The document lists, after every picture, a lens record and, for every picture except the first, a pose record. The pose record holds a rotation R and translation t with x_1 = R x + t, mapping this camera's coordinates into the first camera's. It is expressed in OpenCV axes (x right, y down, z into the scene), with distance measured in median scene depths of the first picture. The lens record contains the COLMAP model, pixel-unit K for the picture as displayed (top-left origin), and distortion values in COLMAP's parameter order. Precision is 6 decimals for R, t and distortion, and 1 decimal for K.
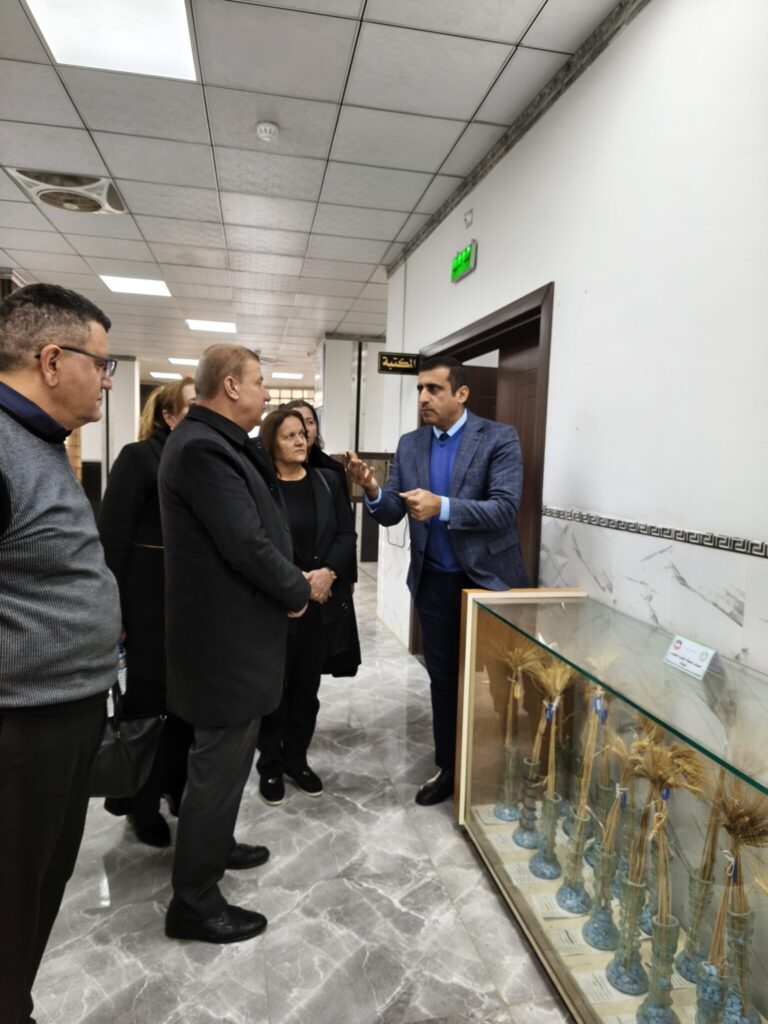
lens RADIAL K [[669.3, 0, 384.0], [0, 669.3, 512.0], [0, 0, 1]] dist [0.080145, -0.065647]
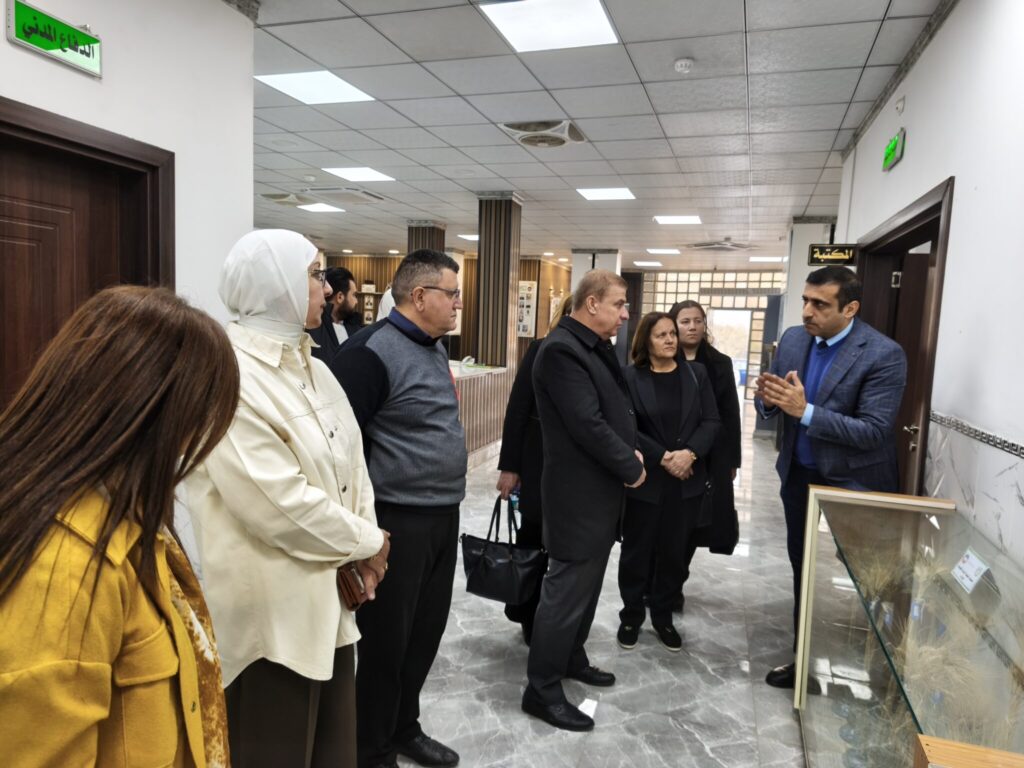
lens RADIAL K [[684.1, 0, 533.0], [0, 684.1, 378.2], [0, 0, 1]] dist [0.018379, 0.002254]
pose [[0.868191, 0.053551, -0.493332, 0.245261], [-0.064007, 0.997940, -0.004317, -0.015004], [0.492085, 0.035325, 0.869830, -0.131175]]
